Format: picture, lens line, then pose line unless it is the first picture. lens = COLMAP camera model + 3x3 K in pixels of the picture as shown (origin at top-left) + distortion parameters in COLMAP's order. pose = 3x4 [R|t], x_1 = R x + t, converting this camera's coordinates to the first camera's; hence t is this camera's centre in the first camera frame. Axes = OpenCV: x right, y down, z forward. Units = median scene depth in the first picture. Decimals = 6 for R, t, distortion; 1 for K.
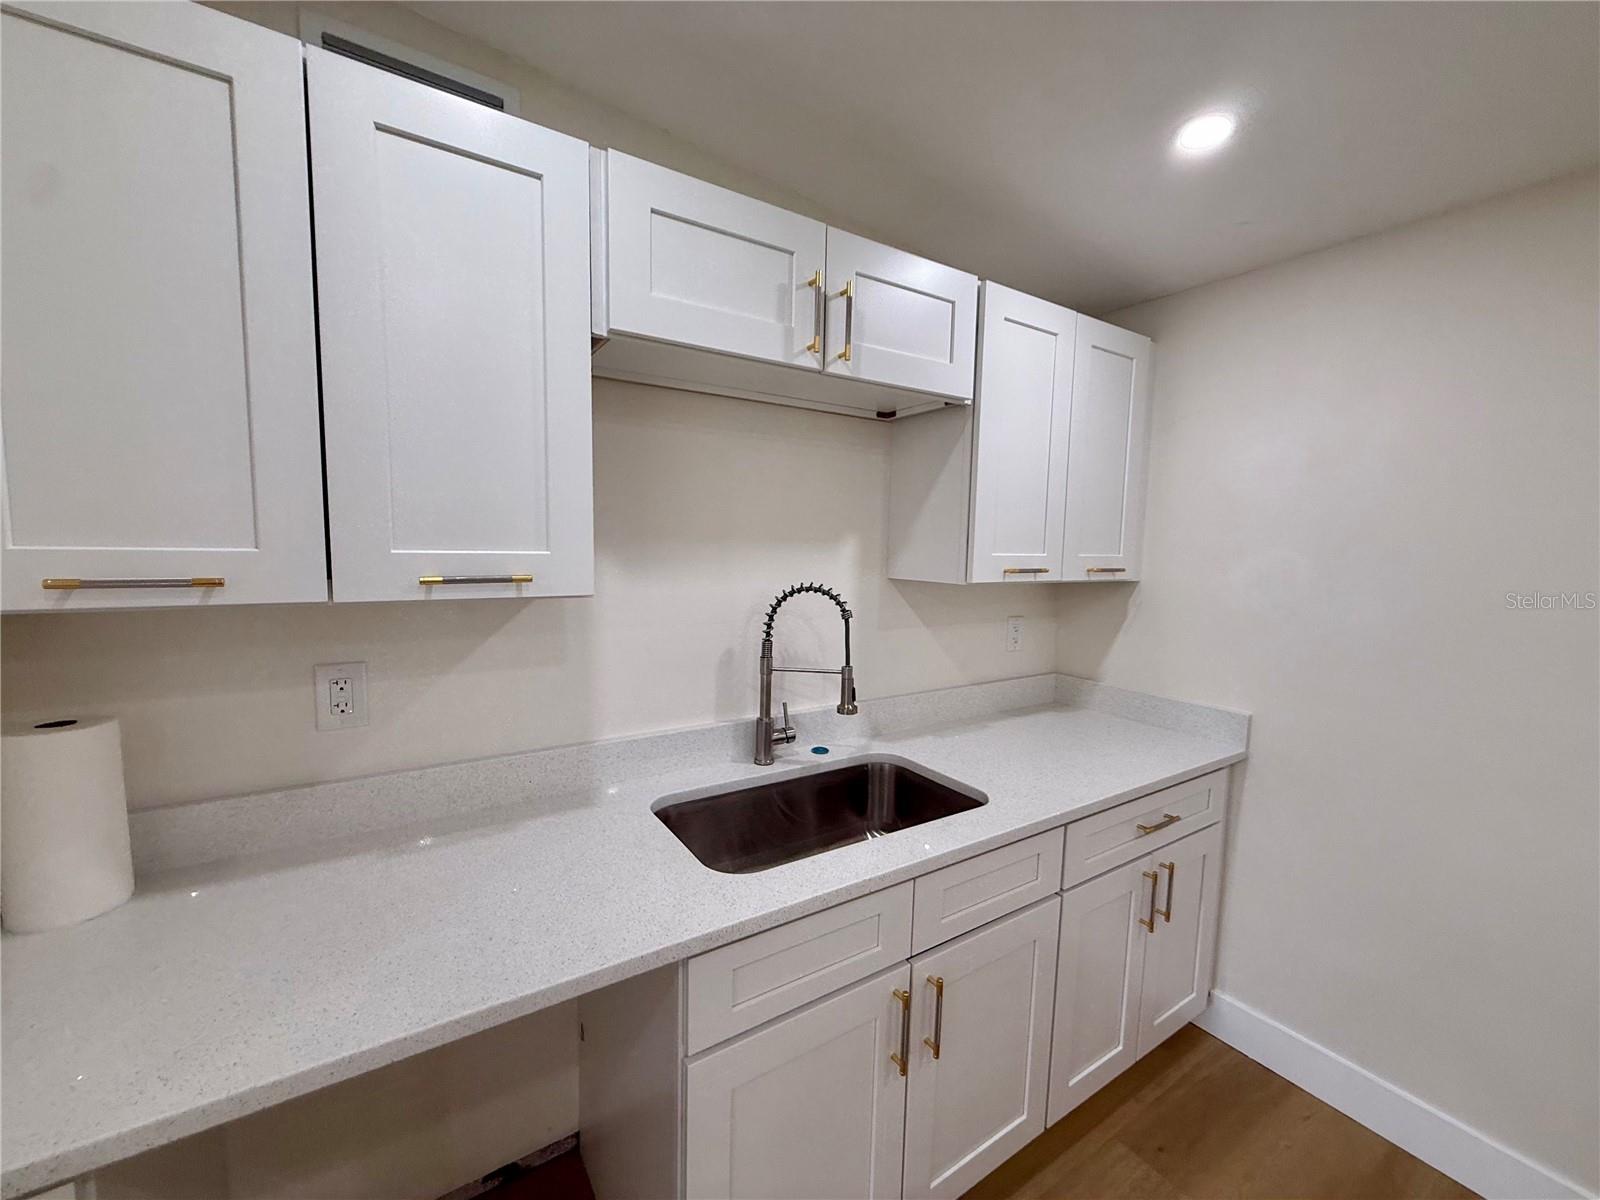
lens RADIAL K [[644.8, 0, 800.0], [0, 644.8, 600.0], [0, 0, 1]] dist [-0.015199, -0.000033]
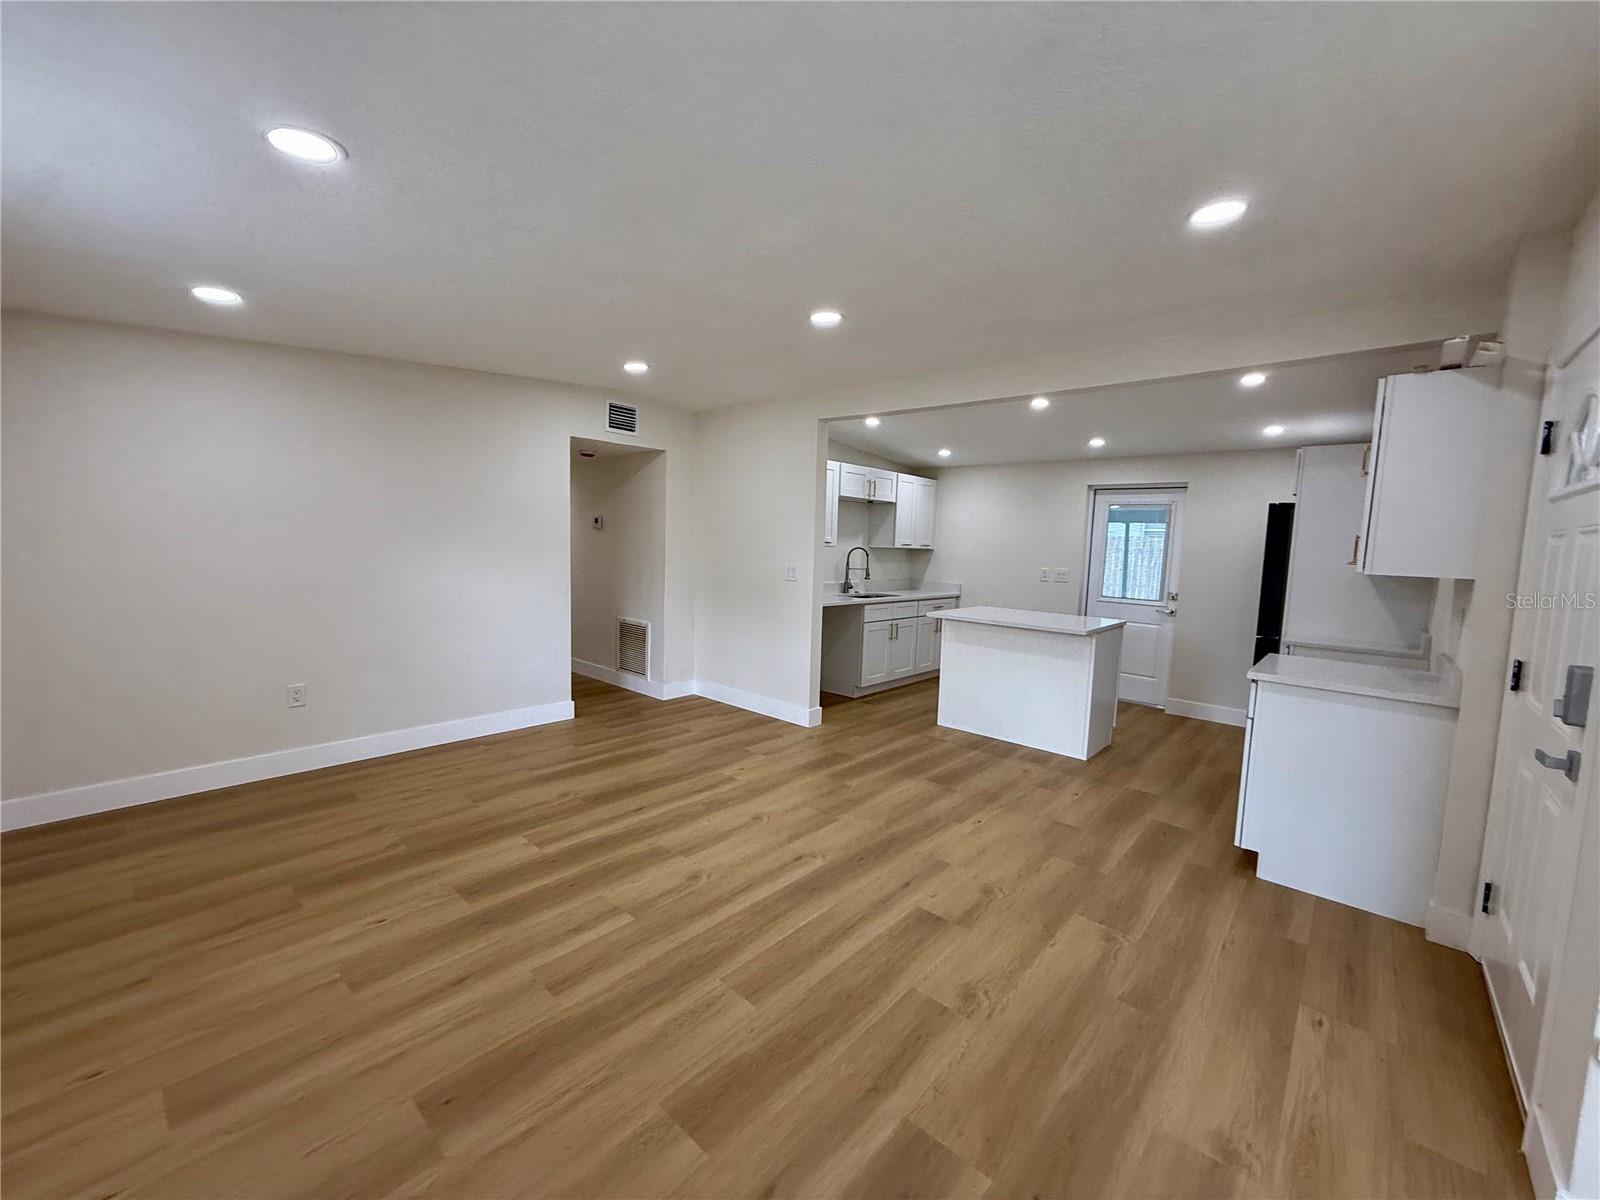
lens RADIAL K [[636.3, 0, 794.1], [0, 636.3, 601.6], [0, 0, 1]] dist [-0.000497, -0.000054]
pose [[0.965372, -0.011932, 0.260606, -1.363761], [0.009044, 0.999884, 0.012279, 0.252883], [-0.260722, -0.009497, 0.965367, -2.634183]]
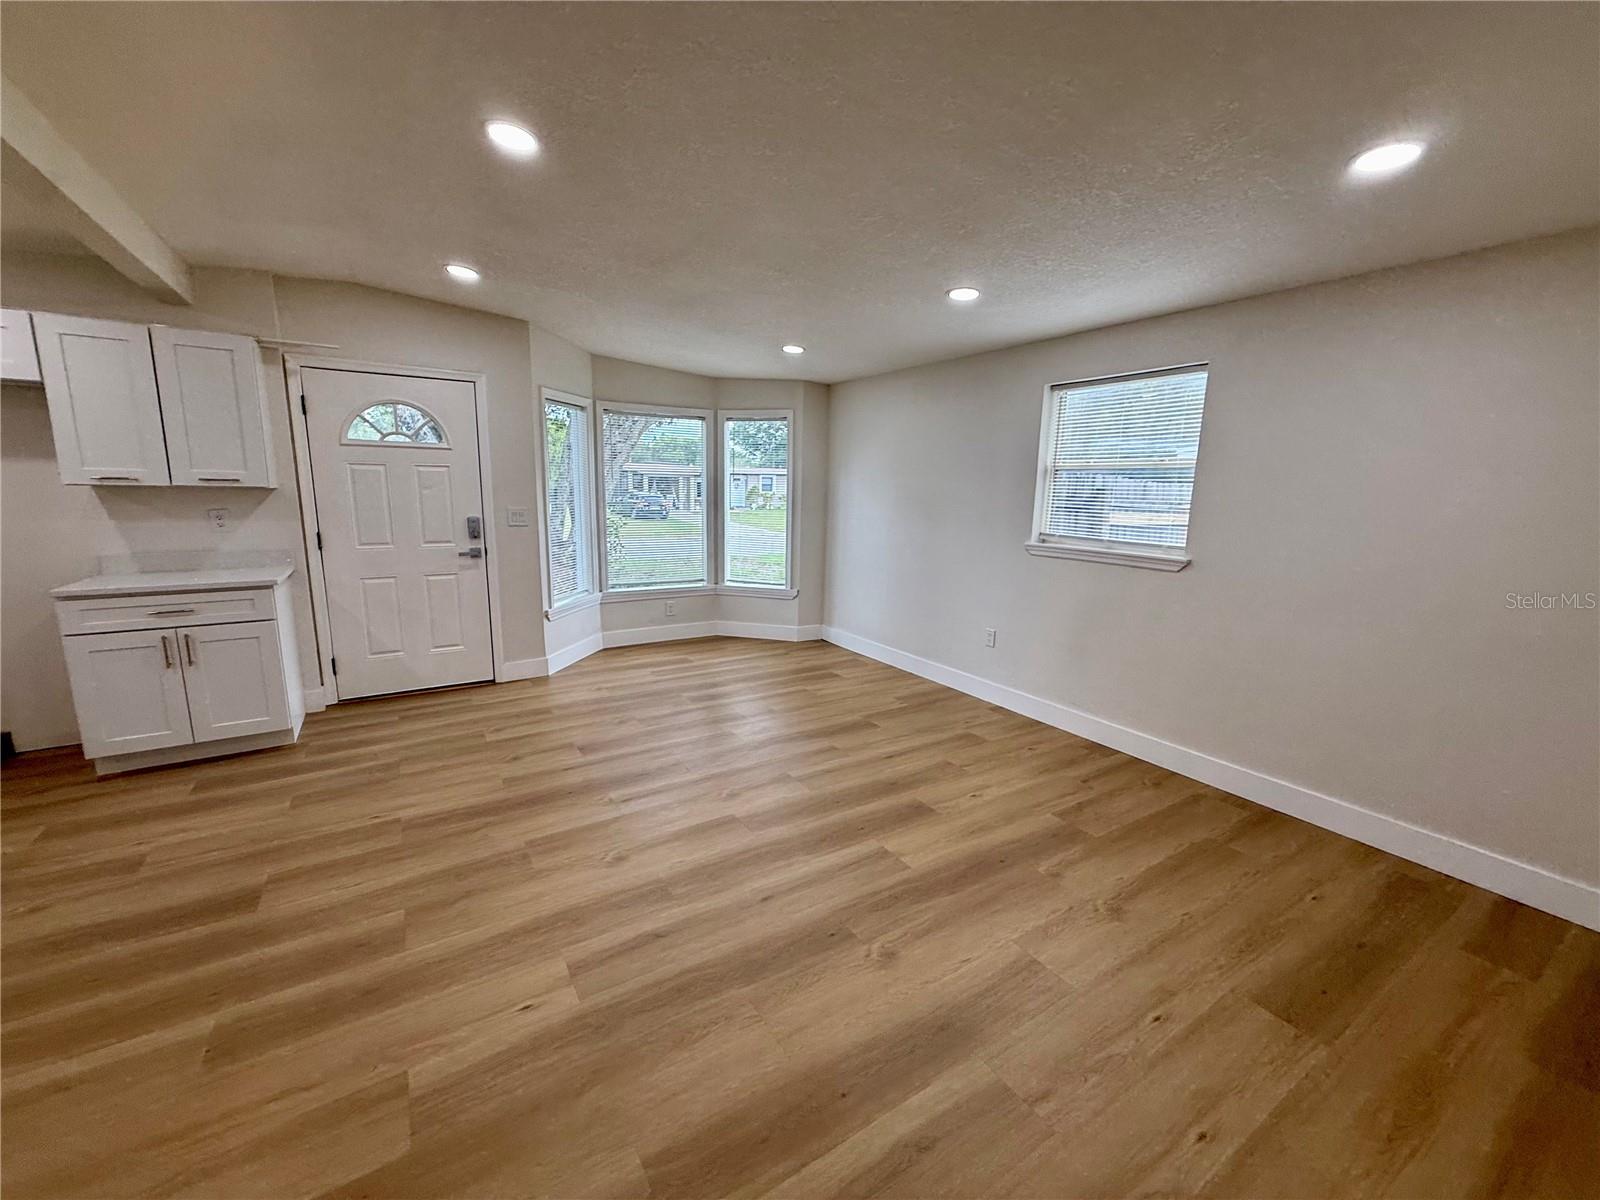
lens RADIAL K [[636.3, 0, 794.1], [0, 636.3, 601.6], [0, 0, 1]] dist [-0.000497, -0.000054]
pose [[-0.999211, -0.038745, 0.008781, -1.364626], [-0.034981, 0.962831, 0.267831, -0.037685], [-0.018832, 0.267313, -0.963426, 0.512510]]
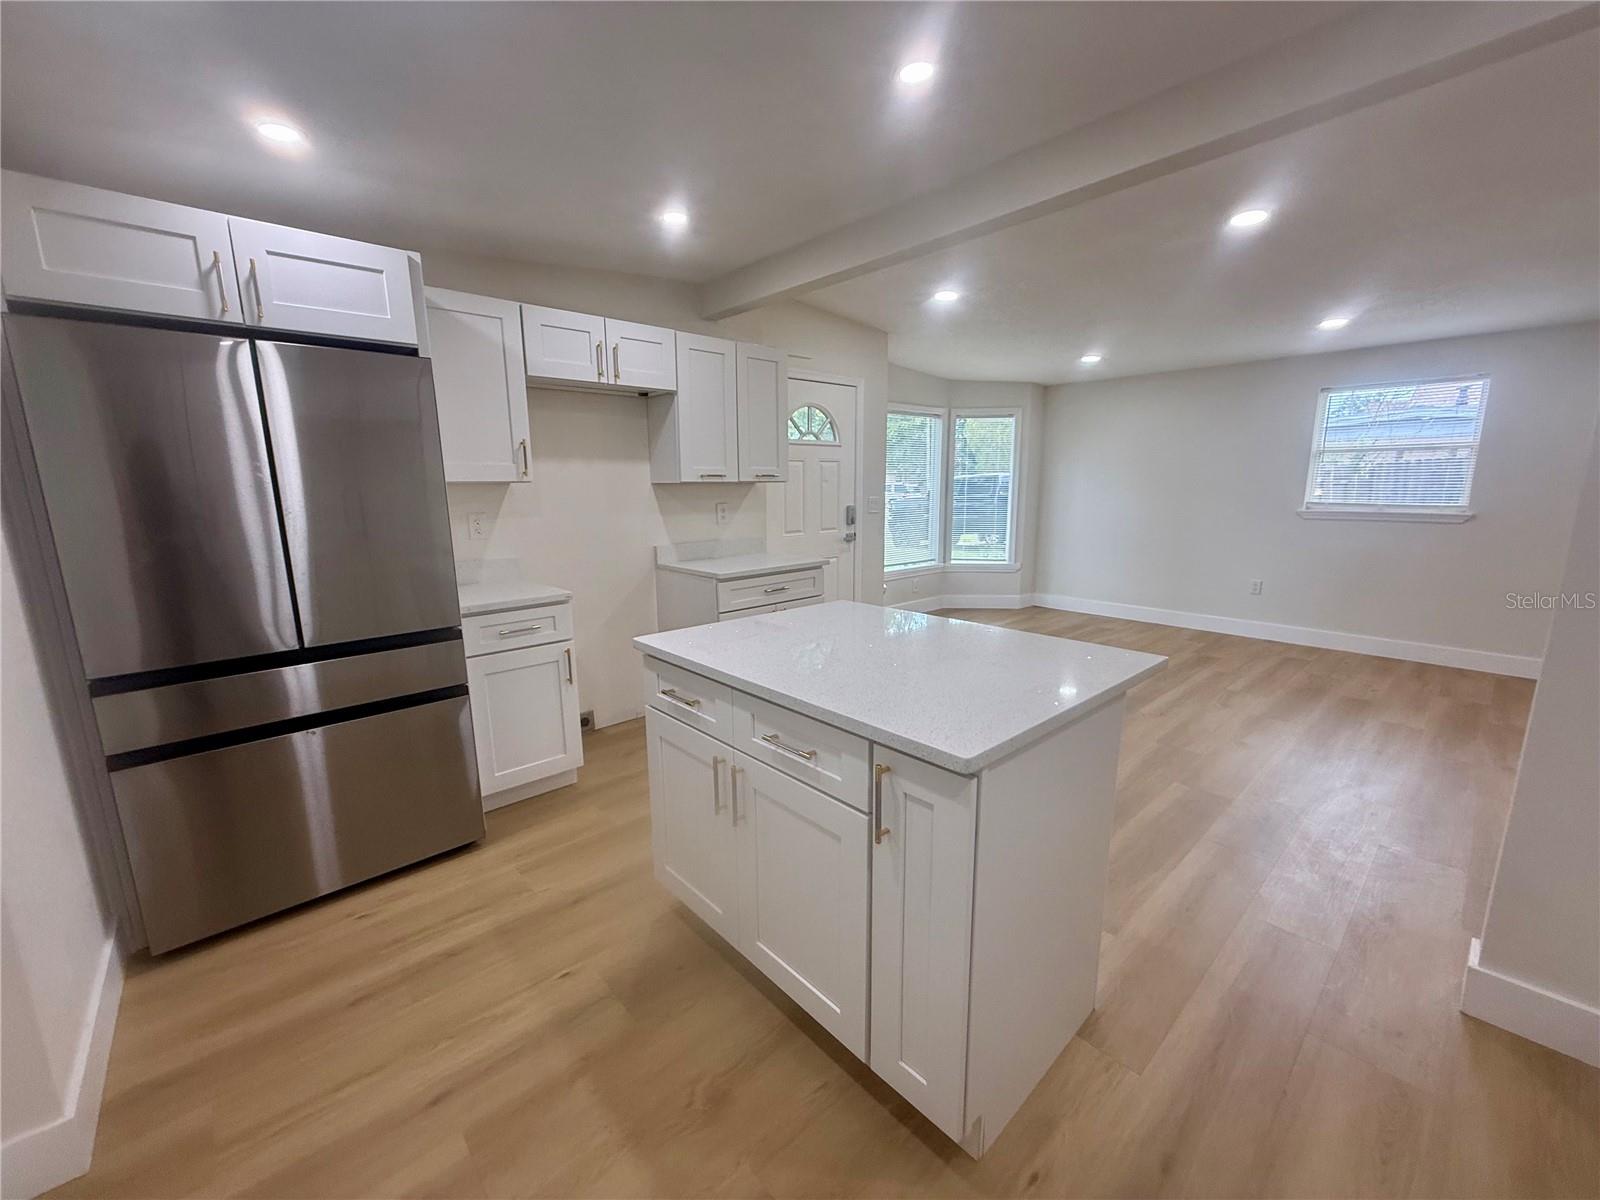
lens RADIAL K [[636.3, 0, 794.1], [0, 636.3, 601.6], [0, 0, 1]] dist [-0.000497, -0.000054]
pose [[-0.988160, 0.019989, -0.152122, 0.689742], [-0.021963, 0.962839, 0.269180, 0.010805], [0.151850, 0.269334, -0.951000, 0.818752]]
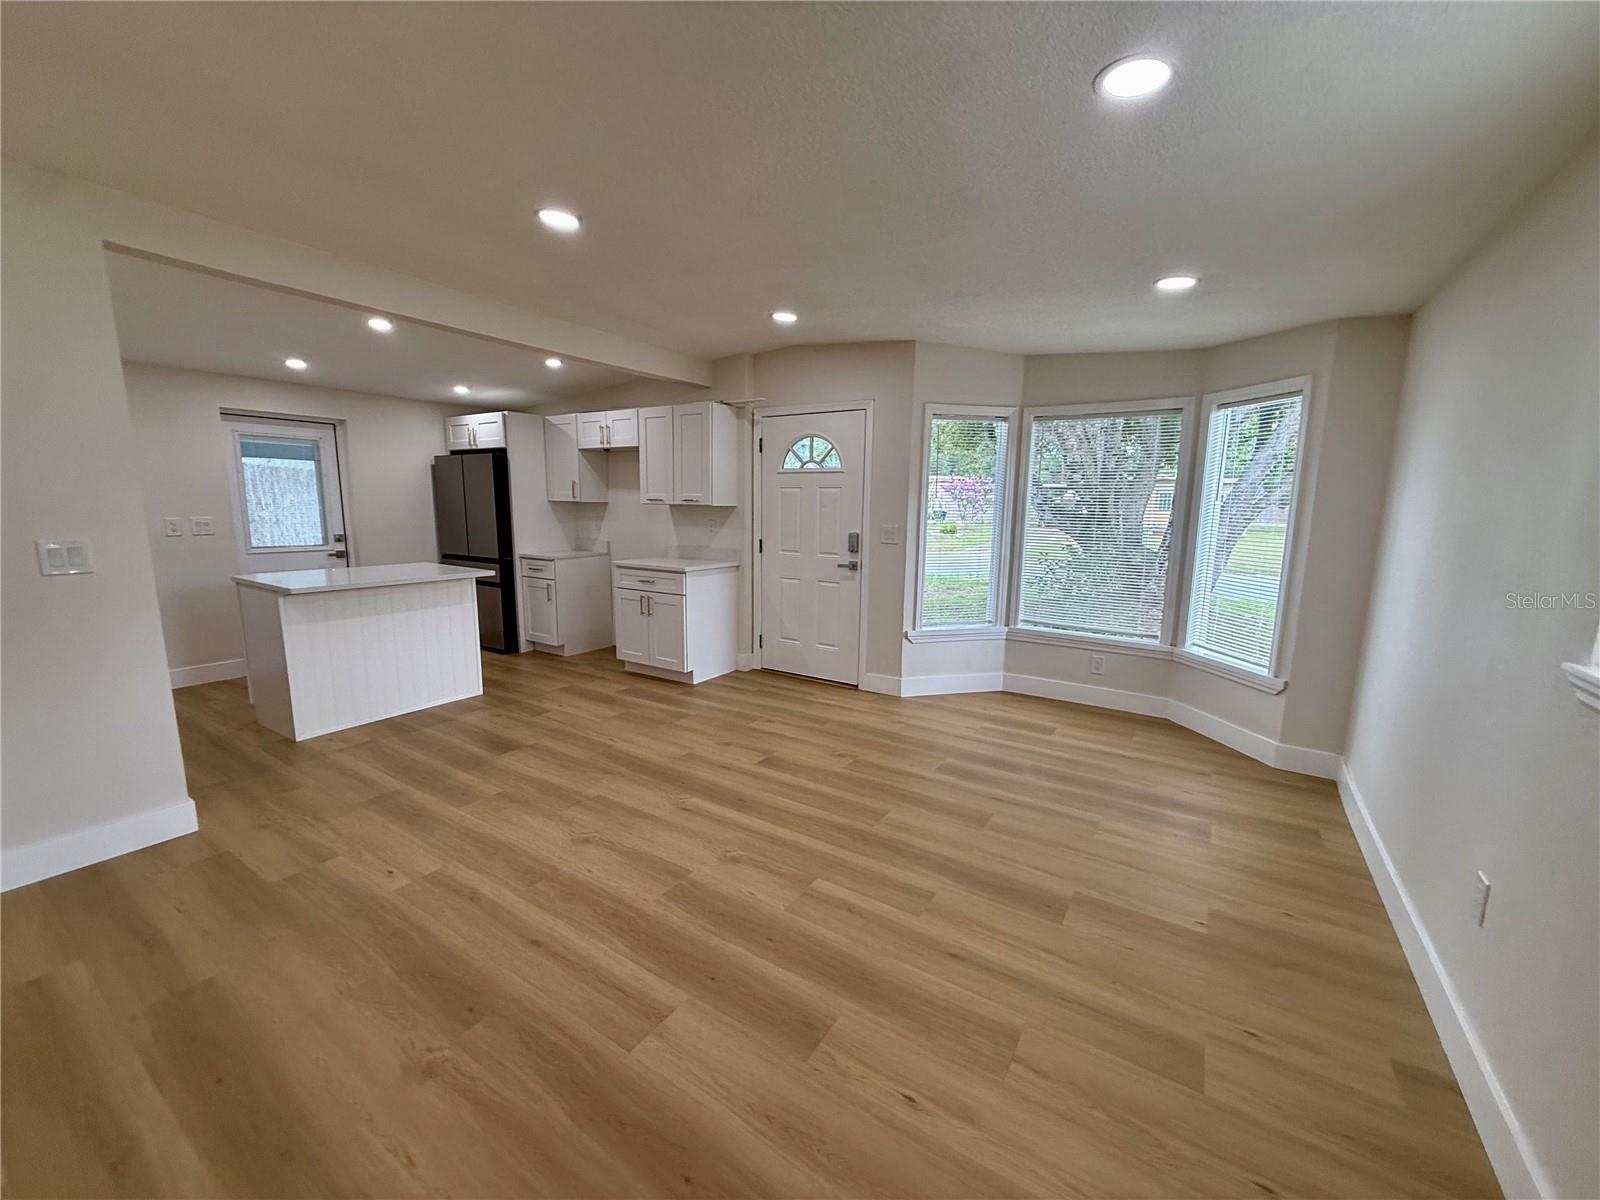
lens RADIAL K [[636.3, 0, 794.1], [0, 636.3, 601.6], [0, 0, 1]] dist [-0.000497, -0.000054]
pose [[-0.404532, -0.167977, 0.898965, -2.507575], [0.062453, 0.975618, 0.210404, 0.055396], [-0.912389, 0.141258, -0.384178, -0.678359]]
